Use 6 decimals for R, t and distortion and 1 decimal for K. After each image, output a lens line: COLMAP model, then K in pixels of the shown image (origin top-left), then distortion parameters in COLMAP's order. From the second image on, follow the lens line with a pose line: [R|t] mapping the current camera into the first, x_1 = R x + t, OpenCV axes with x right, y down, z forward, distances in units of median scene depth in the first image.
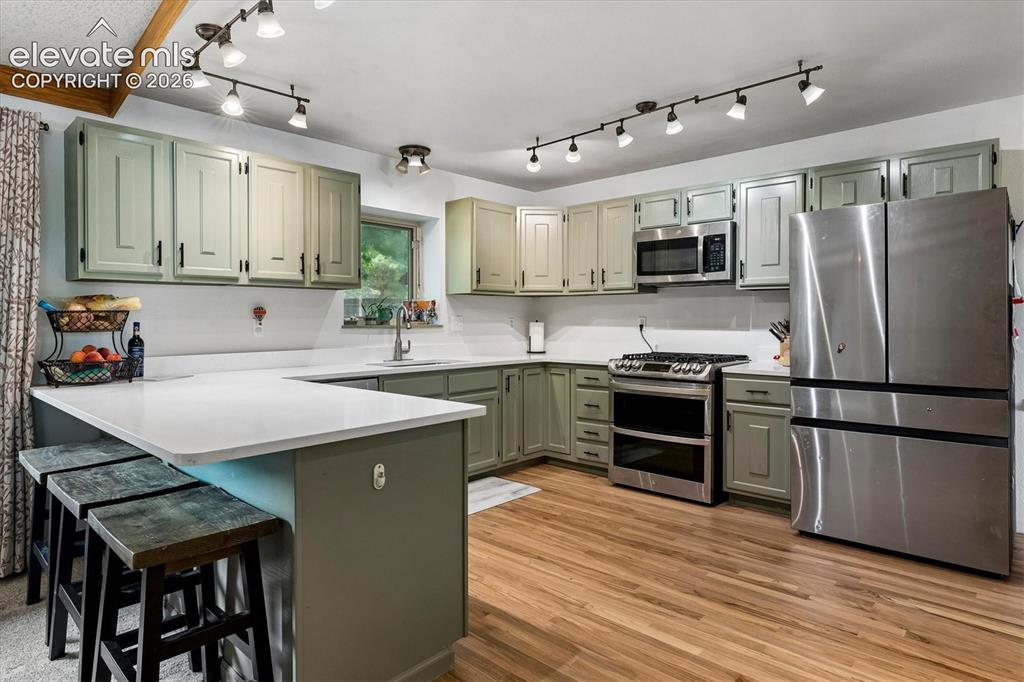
lens RADIAL K [[557.3, 0, 529.3], [0, 557.3, 324.5], [0, 0, 1]] dist [-0.005866, -0.000325]
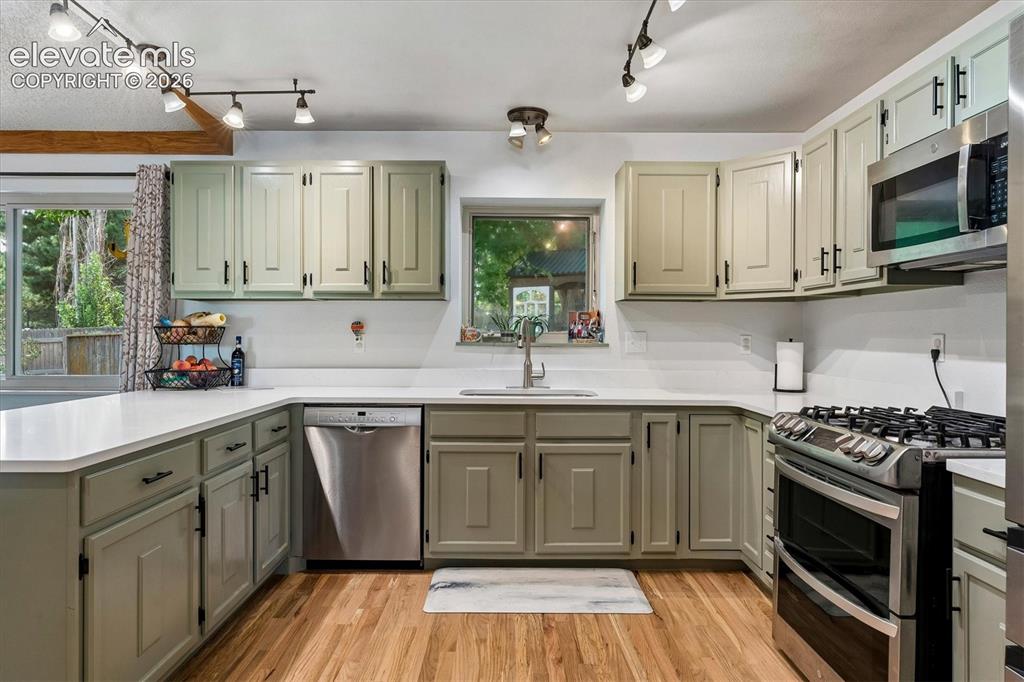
lens RADIAL K [[616.9, 0, 510.3], [0, 616.9, 338.6], [0, 0, 1]] dist [-0.005954, 0.003448]
pose [[0.681538, 0.010569, -0.731706, 0.449177], [-0.013043, 0.999912, 0.002295, -0.007570], [0.731666, 0.007980, 0.681616, 0.454098]]
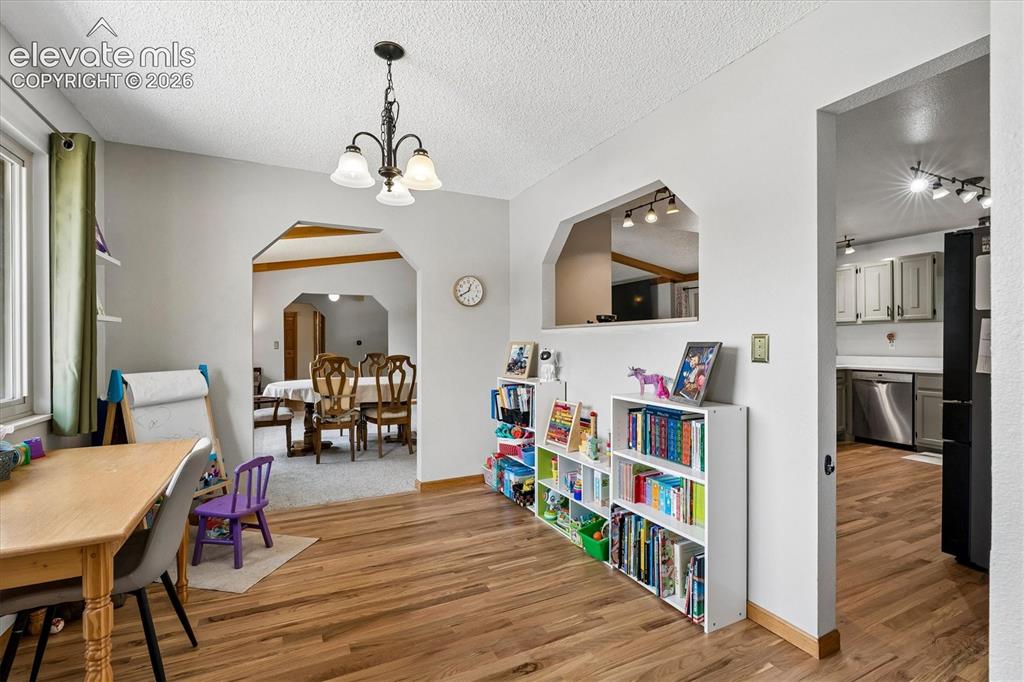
lens RADIAL K [[475.7, 0, 513.3], [0, 475.7, 341.9], [0, 0, 1]] dist [0.000713, 0.000211]
pose [[-0.341252, 0.004988, -0.939959, 1.467564], [-0.004189, 0.999968, 0.006828, -0.007919], [0.939963, 0.006267, -0.341220, 0.316822]]
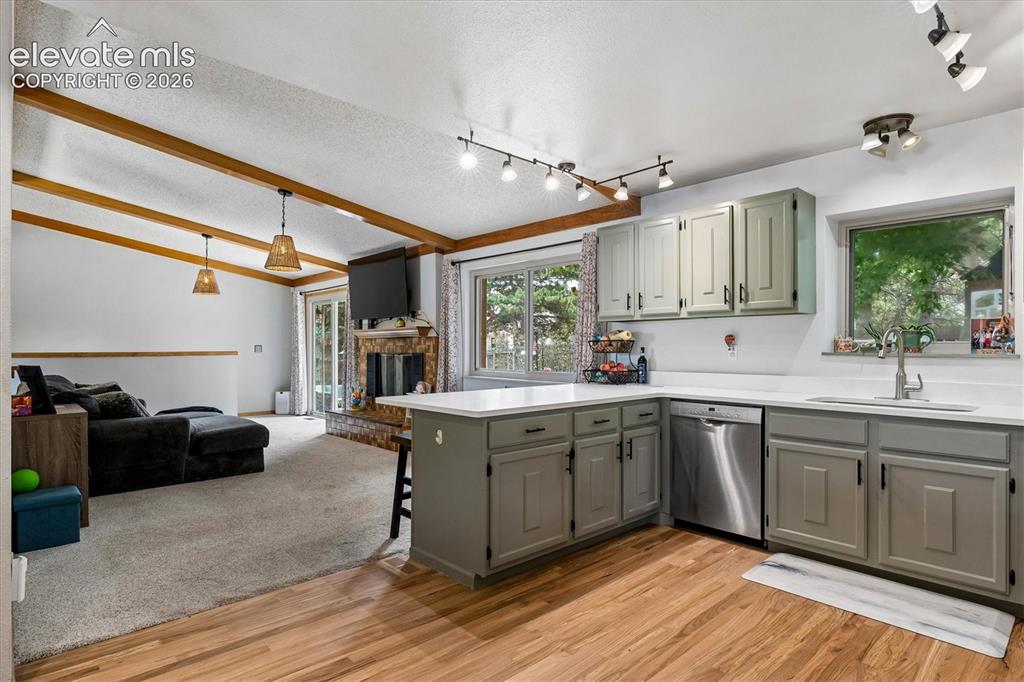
lens RADIAL K [[543.5, 0, 511.8], [0, 543.5, 347.9], [0, 0, 1]] dist [-0.003877, 0.001845]
pose [[-0.071369, 0.008048, -0.997418, 0.638094], [-0.007306, 0.999936, 0.008591, -0.009917], [0.997423, 0.007901, -0.071306, 0.608274]]
